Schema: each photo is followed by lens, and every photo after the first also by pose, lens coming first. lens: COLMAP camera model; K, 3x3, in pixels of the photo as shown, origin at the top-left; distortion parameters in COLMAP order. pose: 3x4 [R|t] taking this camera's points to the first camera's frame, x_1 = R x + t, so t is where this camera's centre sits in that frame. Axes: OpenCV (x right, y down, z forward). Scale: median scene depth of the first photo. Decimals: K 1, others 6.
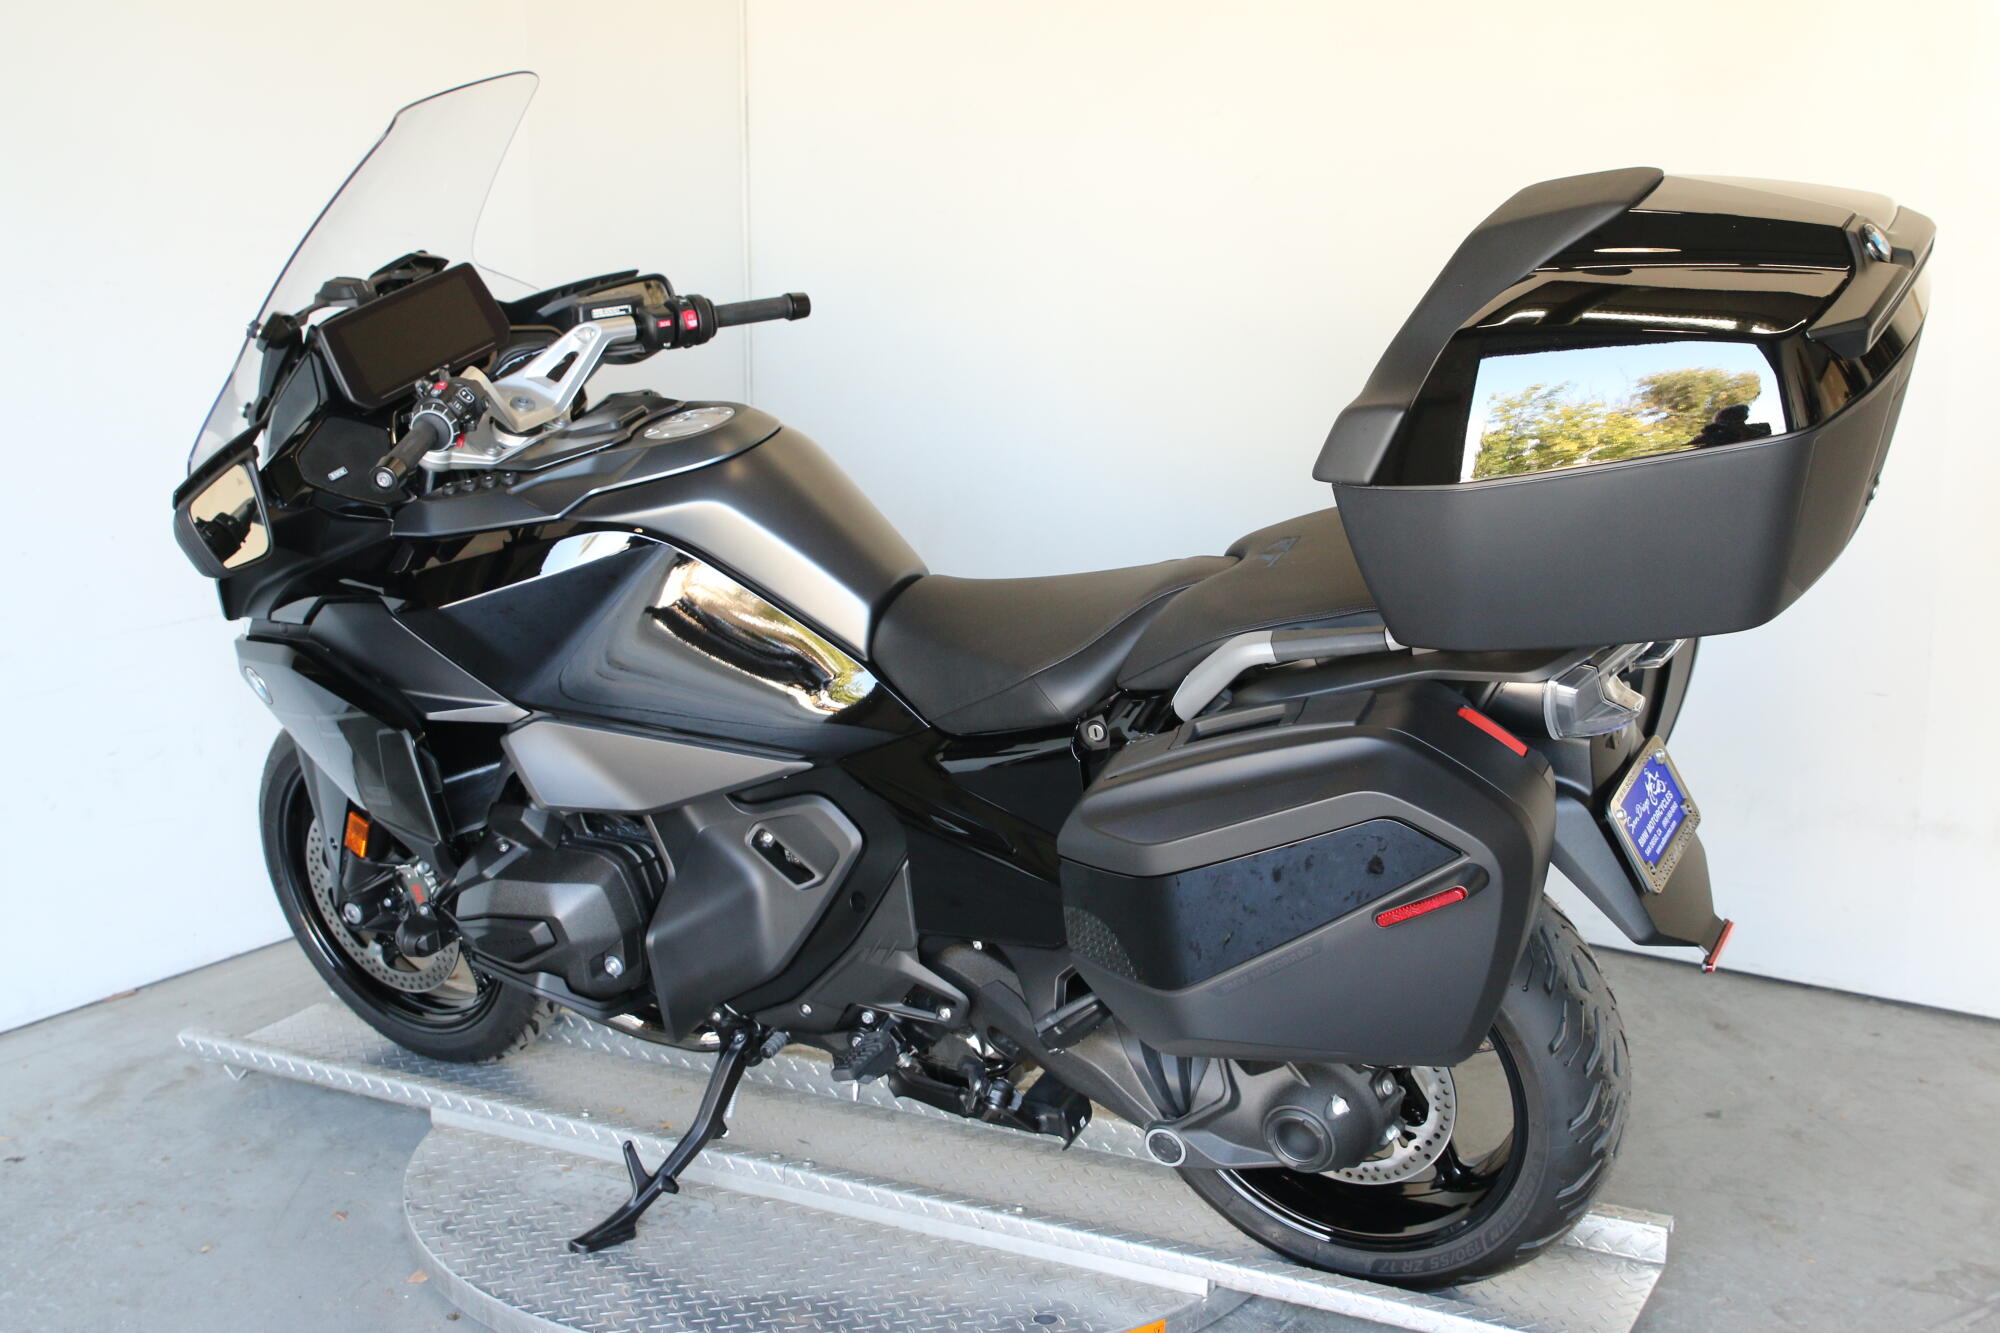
lens RADIAL K [[2464.1, 0, 1001.0], [0, 2464.1, 666.7], [0, 0, 1]] dist [-0.071786, 0.000000]
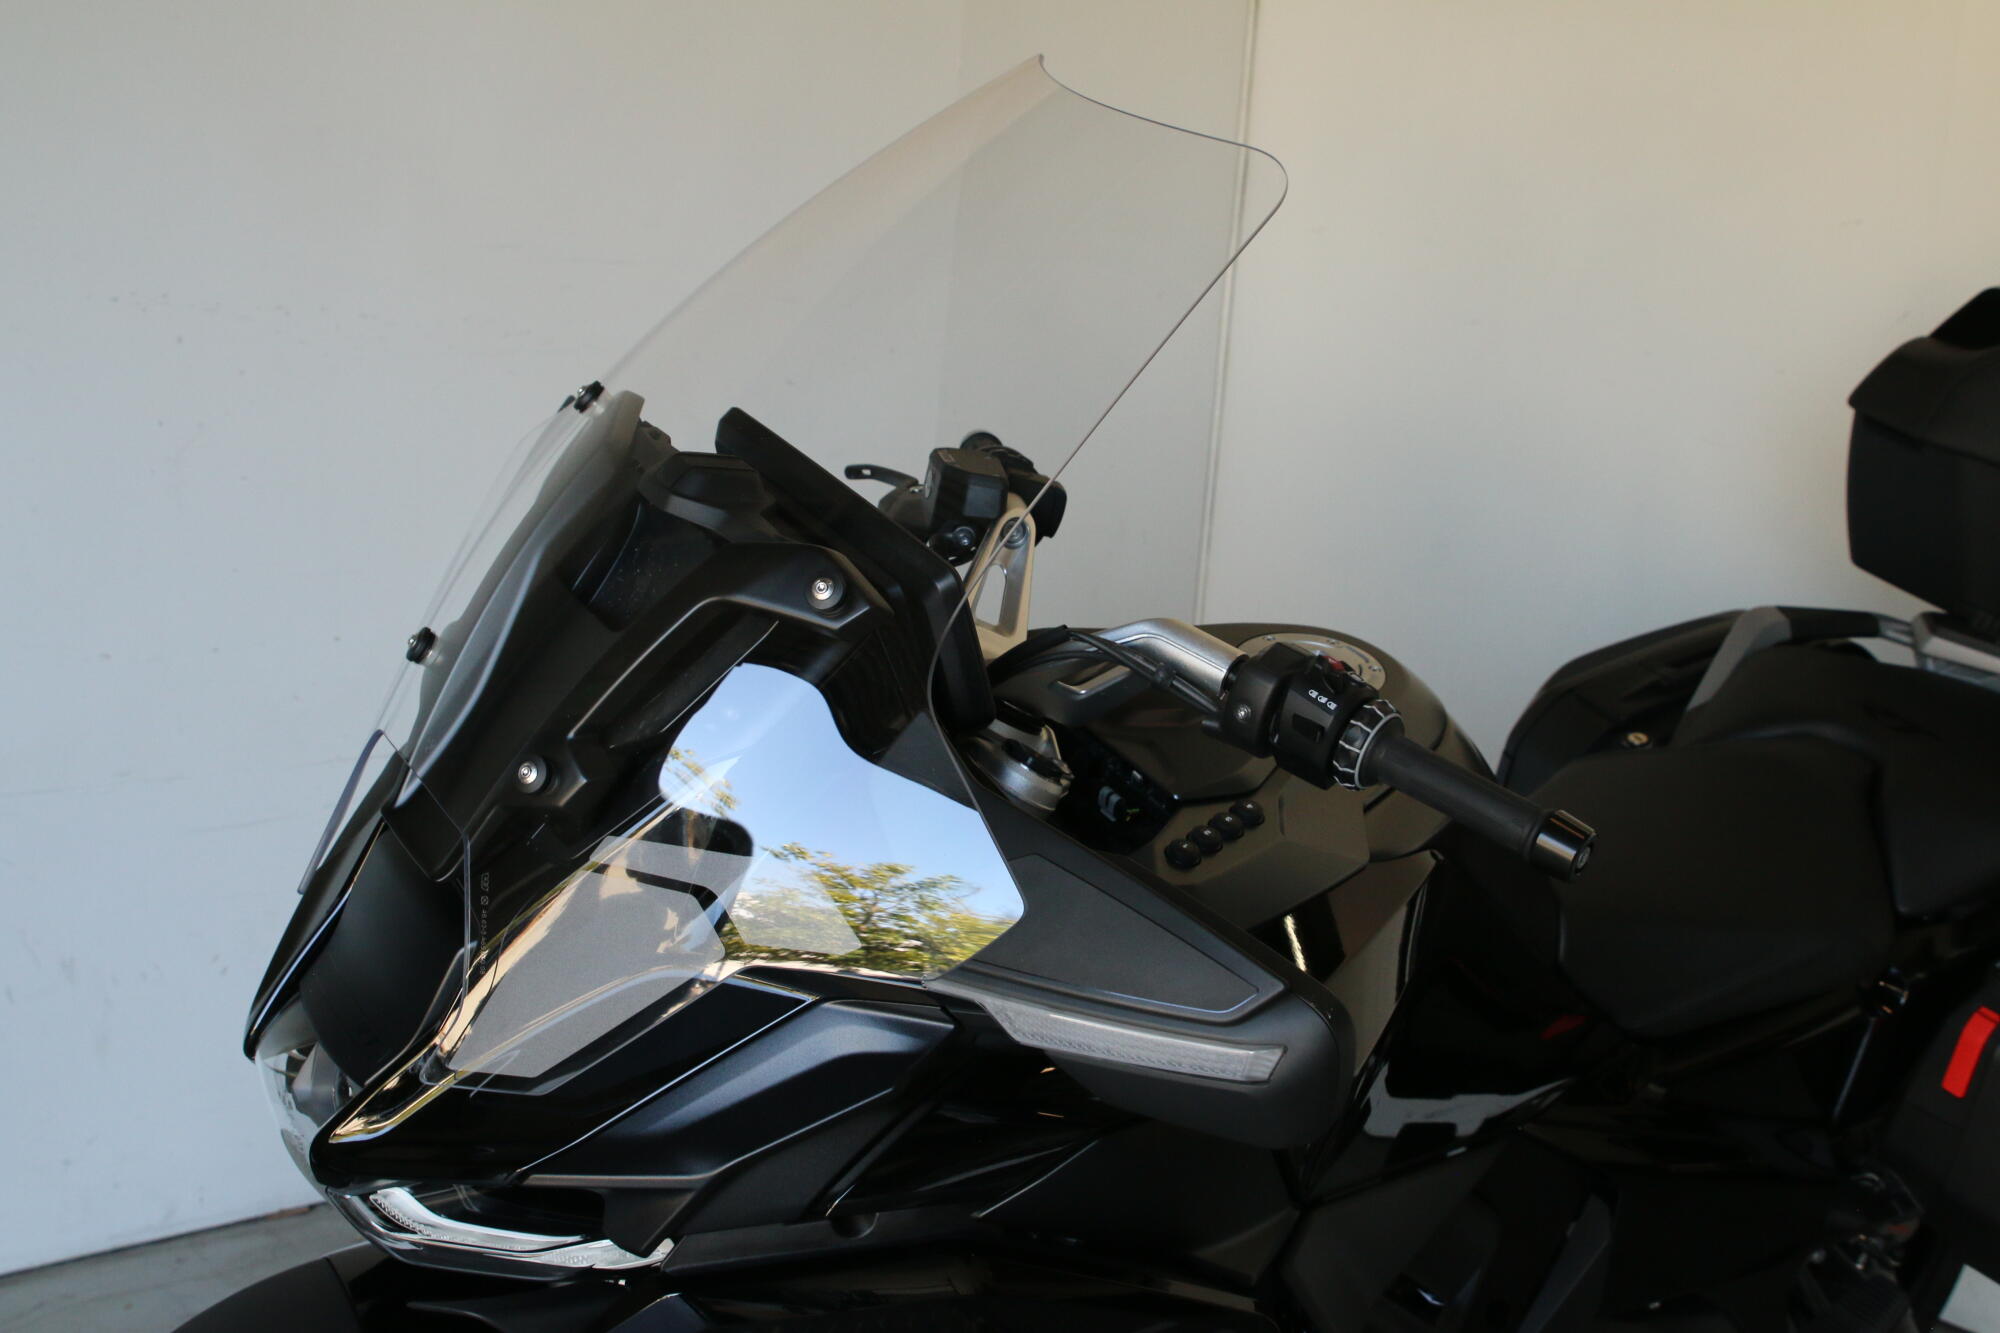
lens RADIAL K [[2464.1, 0, 1019.1], [0, 2464.1, 653.9], [0, 0, 1]] dist [-0.071786, 0.000000]
pose [[0.971721, 0.113380, -0.207131, 0.014291], [-0.121649, 0.992190, -0.027593, -0.061673], [0.202385, 0.052010, 0.977924, 0.315480]]
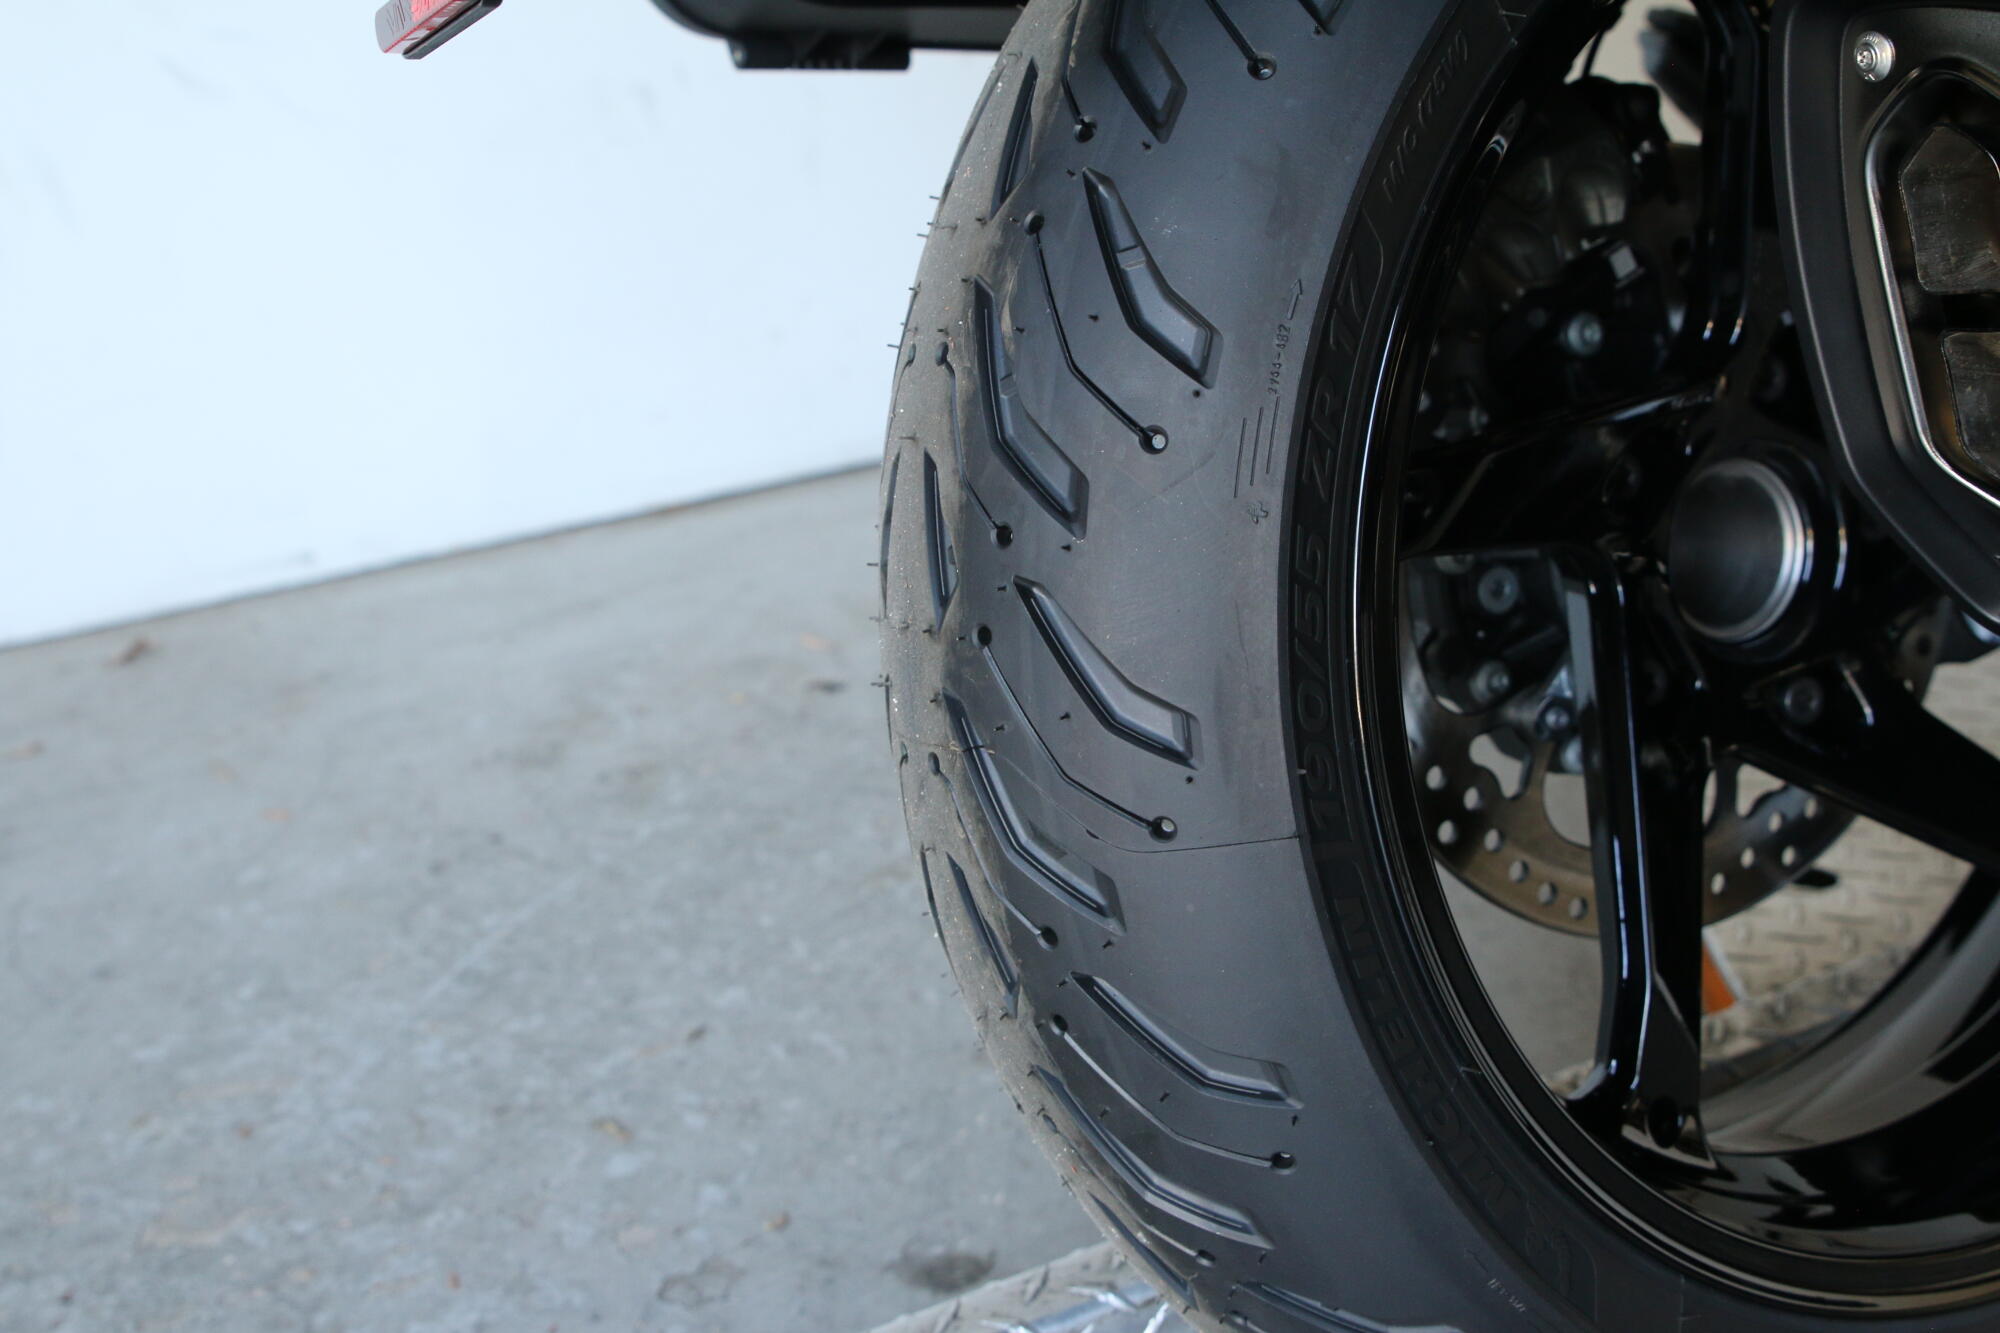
lens RADIAL K [[2464.1, 0, 992.8], [0, 2464.1, 654.3], [0, 0, 1]] dist [-0.071786, 0.000000]
pose [[0.919539, 0.102118, -0.379499, -0.187783], [-0.042019, 0.985662, 0.163416, 0.113977], [0.390746, -0.134322, 0.910646, 0.561631]]
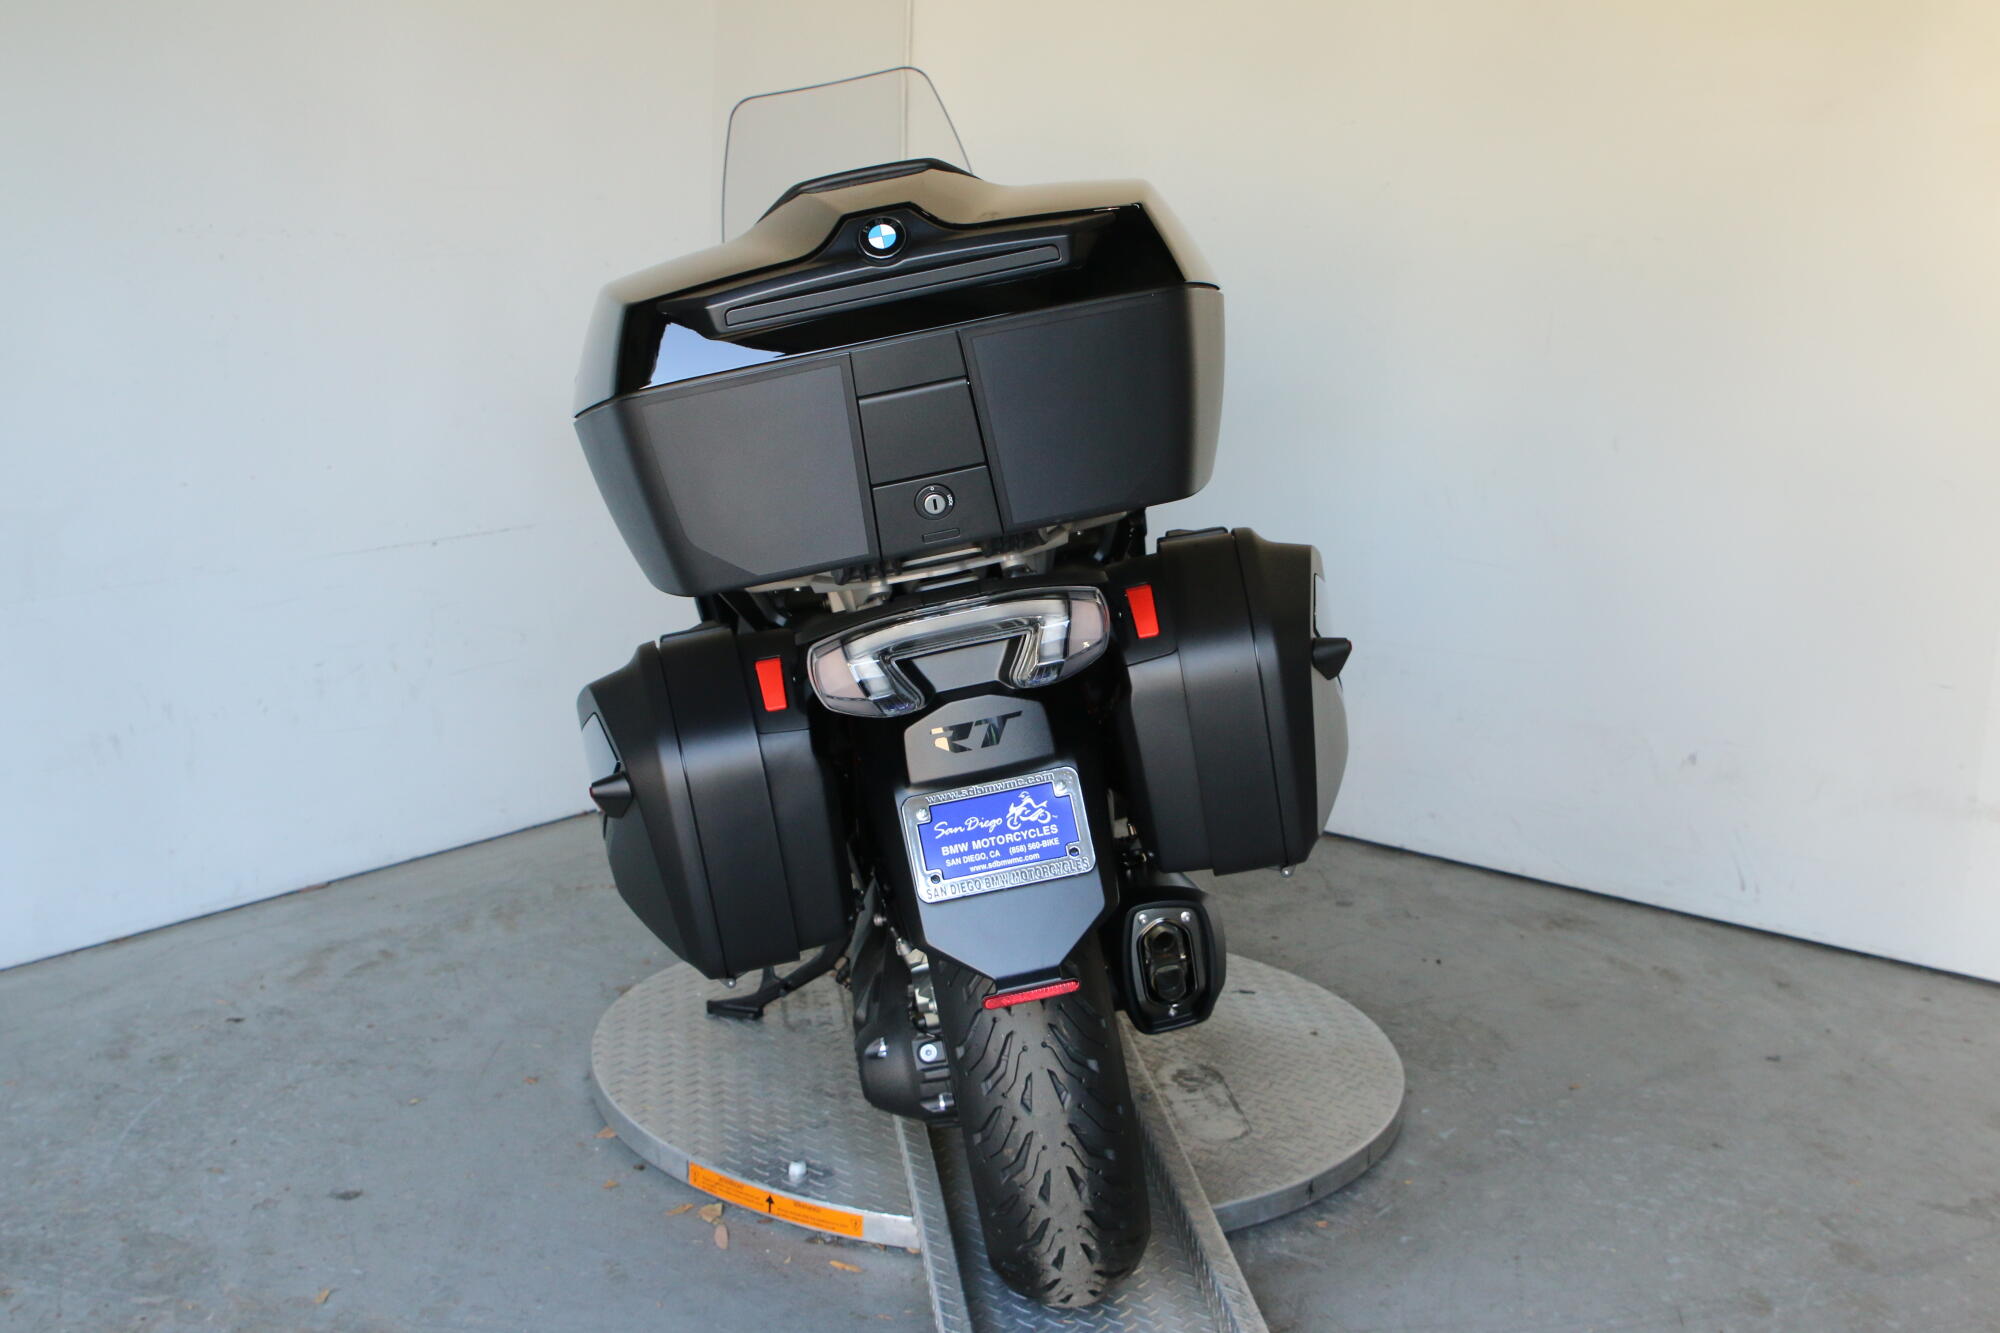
lens RADIAL K [[2464.1, 0, 990.2], [0, 2464.1, 663.3], [0, 0, 1]] dist [-0.071786, 0.000000]
pose [[0.998454, 0.046323, -0.030733, -0.034241], [-0.046280, 0.998926, 0.002115, 0.021443], [0.030798, -0.000690, 0.999525, -0.106763]]
